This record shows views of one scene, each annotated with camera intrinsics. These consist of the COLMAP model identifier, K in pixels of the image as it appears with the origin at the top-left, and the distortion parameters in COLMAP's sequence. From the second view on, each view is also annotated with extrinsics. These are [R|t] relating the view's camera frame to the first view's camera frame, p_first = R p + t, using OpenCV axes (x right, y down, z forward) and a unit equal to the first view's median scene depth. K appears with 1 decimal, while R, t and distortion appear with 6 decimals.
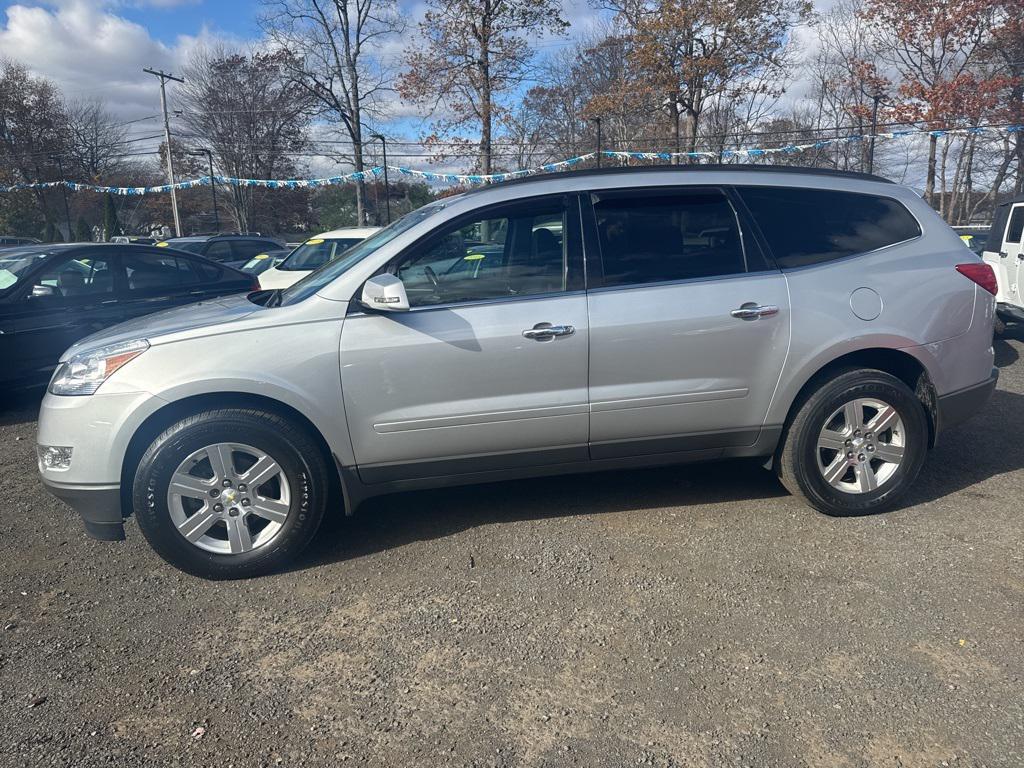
lens RADIAL K [[747.0, 0, 533.4], [0, 747.0, 364.1], [0, 0, 1]] dist [0.049885, -0.058271]
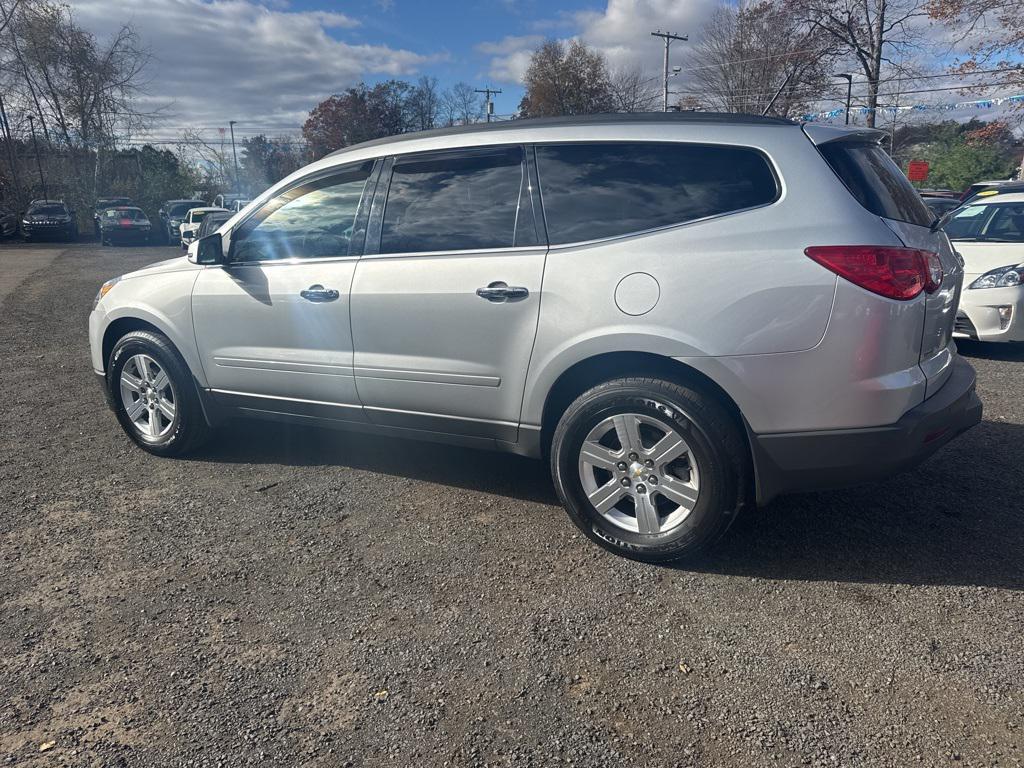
lens RADIAL K [[744.1, 0, 508.5], [0, 744.1, 378.8], [0, 0, 1]] dist [0.035634, -0.042560]
pose [[0.757639, 0.153036, -0.634478, 0.796615], [-0.100740, 0.987892, 0.117984, -0.066351], [0.644852, -0.025472, 0.763883, 0.315519]]
